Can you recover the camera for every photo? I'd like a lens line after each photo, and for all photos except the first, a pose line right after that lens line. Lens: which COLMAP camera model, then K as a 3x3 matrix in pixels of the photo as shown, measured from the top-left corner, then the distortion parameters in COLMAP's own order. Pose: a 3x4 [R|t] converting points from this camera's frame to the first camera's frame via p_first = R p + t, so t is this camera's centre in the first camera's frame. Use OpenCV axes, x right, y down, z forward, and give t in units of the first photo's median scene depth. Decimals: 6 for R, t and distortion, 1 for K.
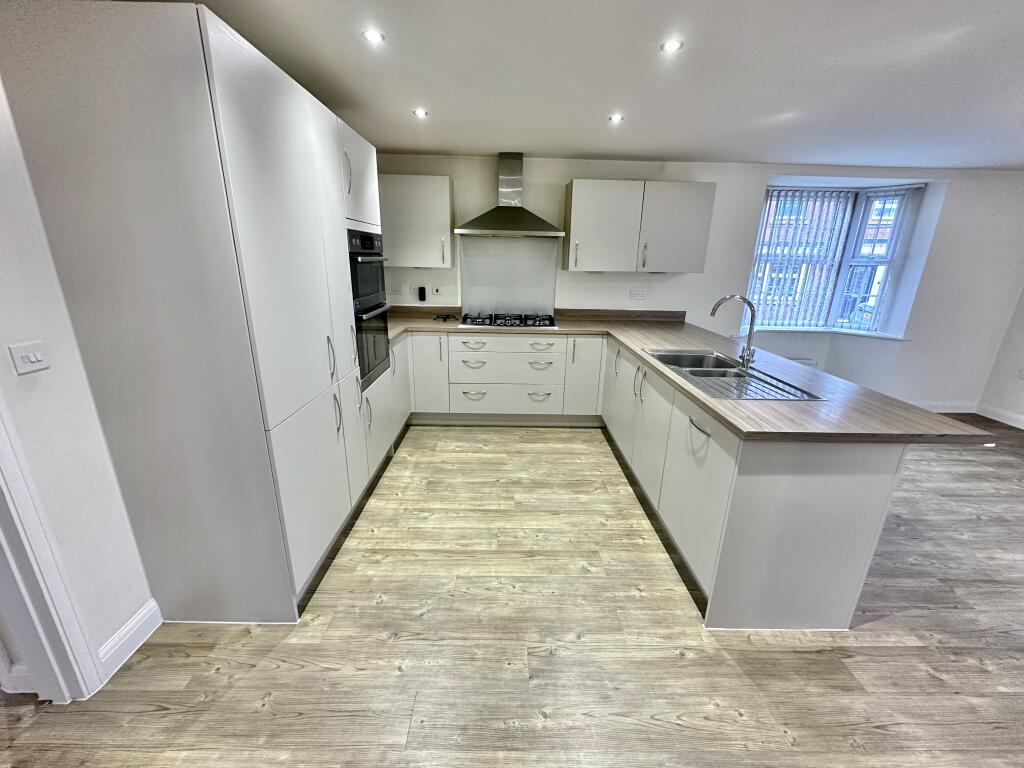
lens RADIAL K [[411.3, 0, 515.2], [0, 411.3, 383.0], [0, 0, 1]] dist [-0.001883, -0.000248]
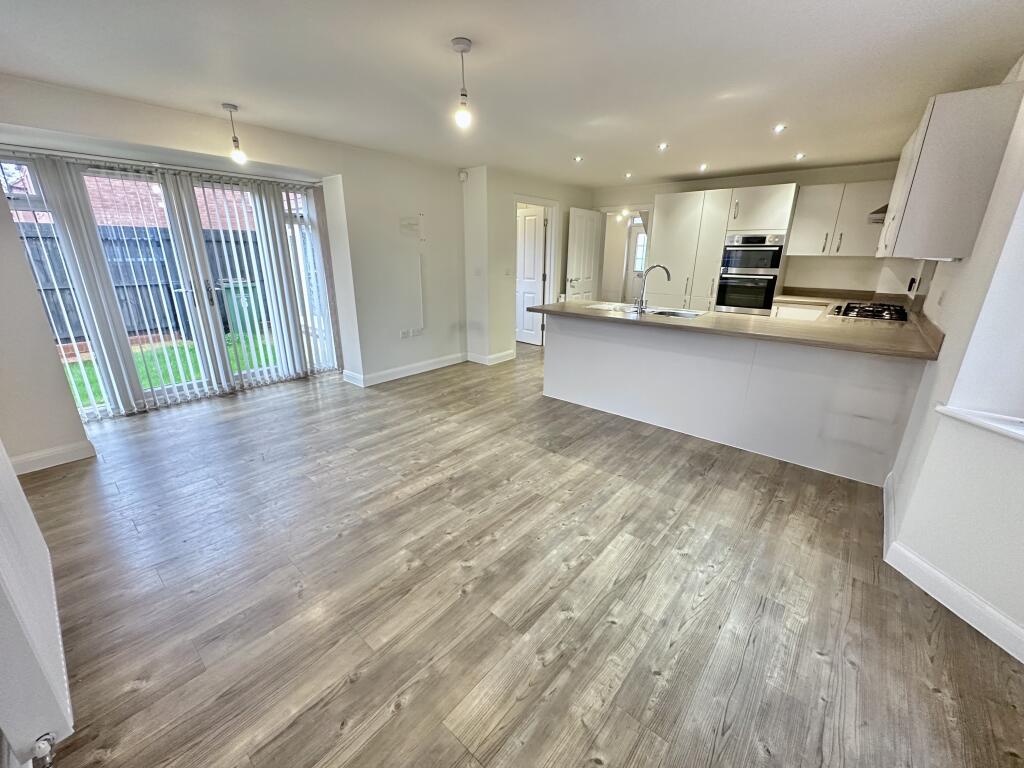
lens RADIAL K [[411.3, 0, 512.1], [0, 411.3, 384.7], [0, 0, 1]] dist [-0.001883, -0.000248]
pose [[-0.658623, 0.207203, -0.723382, 1.598938], [-0.236935, 0.855334, 0.460723, -0.317126], [0.714197, 0.474838, -0.514249, 1.248134]]
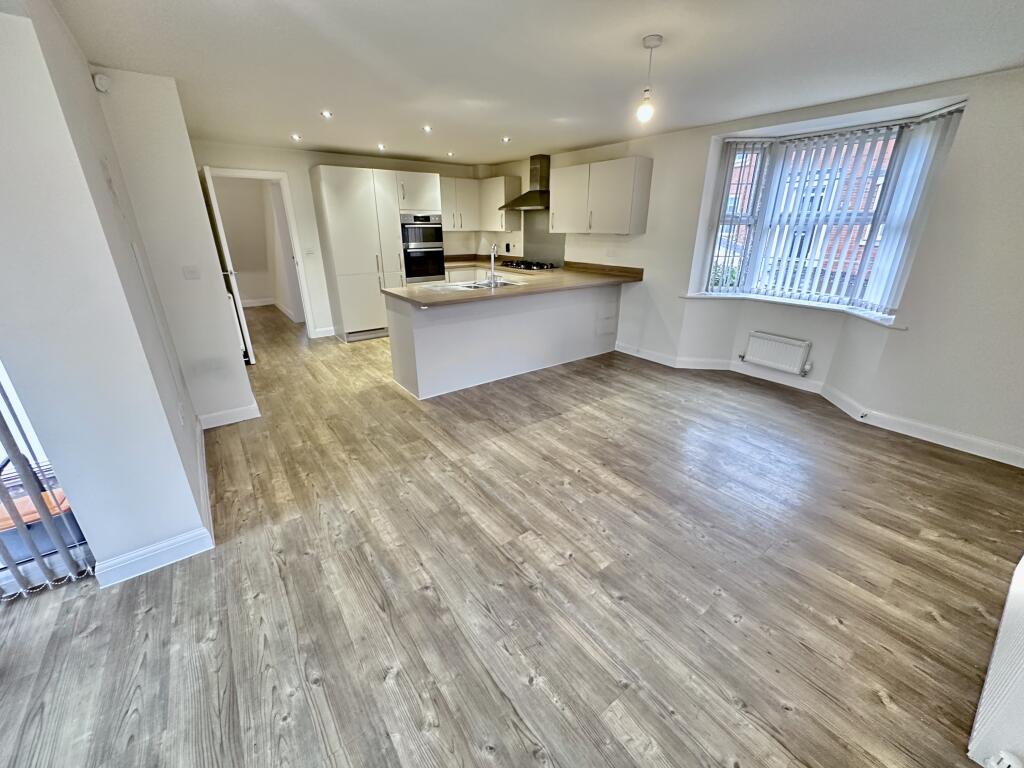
lens RADIAL K [[411.3, 0, 513.0], [0, 411.3, 384.1], [0, 0, 1]] dist [-0.001883, -0.000248]
pose [[0.587457, 0.275207, -0.761022, 1.609577], [-0.224001, 0.958954, 0.173872, 0.024470], [0.777636, 0.068327, 0.624991, 0.019411]]
